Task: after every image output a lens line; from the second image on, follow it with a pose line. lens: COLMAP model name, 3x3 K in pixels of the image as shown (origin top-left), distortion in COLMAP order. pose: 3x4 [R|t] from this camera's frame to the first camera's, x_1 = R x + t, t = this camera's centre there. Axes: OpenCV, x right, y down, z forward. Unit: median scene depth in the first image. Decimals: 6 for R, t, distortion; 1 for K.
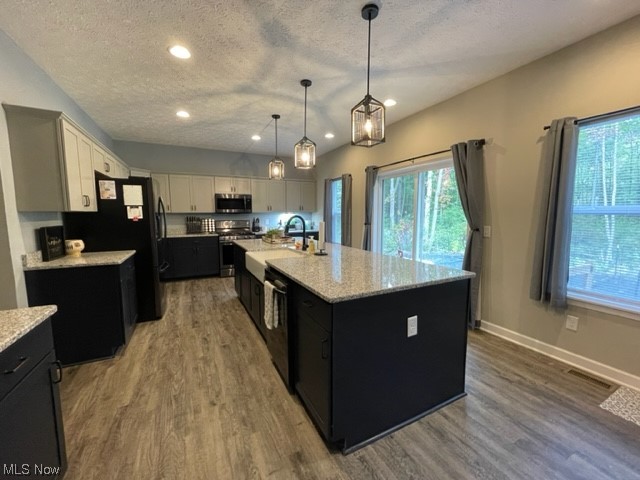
lens RADIAL K [[260.7, 0, 320.0], [0, 260.7, 240.0], [0, 0, 1]] dist [-0.003251, -0.000600]
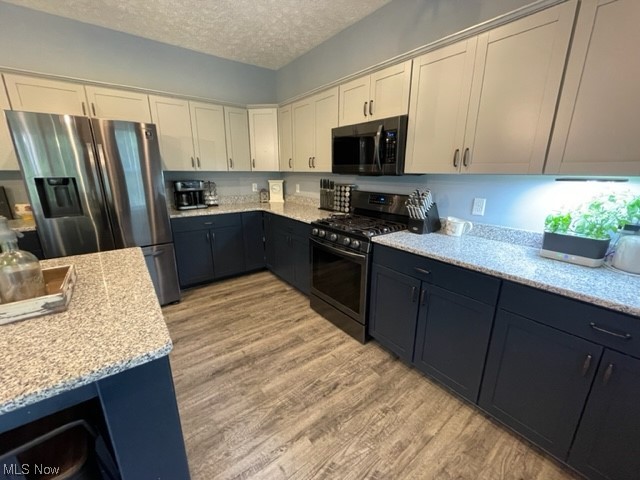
lens RADIAL K [[260.7, 0, 320.0], [0, 260.7, 240.0], [0, 0, 1]] dist [-0.003251, -0.000600]
pose [[0.185970, 0.263932, -0.946443, 0.054319], [-0.111685, 0.962682, 0.246515, -0.102043], [0.976187, 0.059859, 0.208508, 0.899830]]
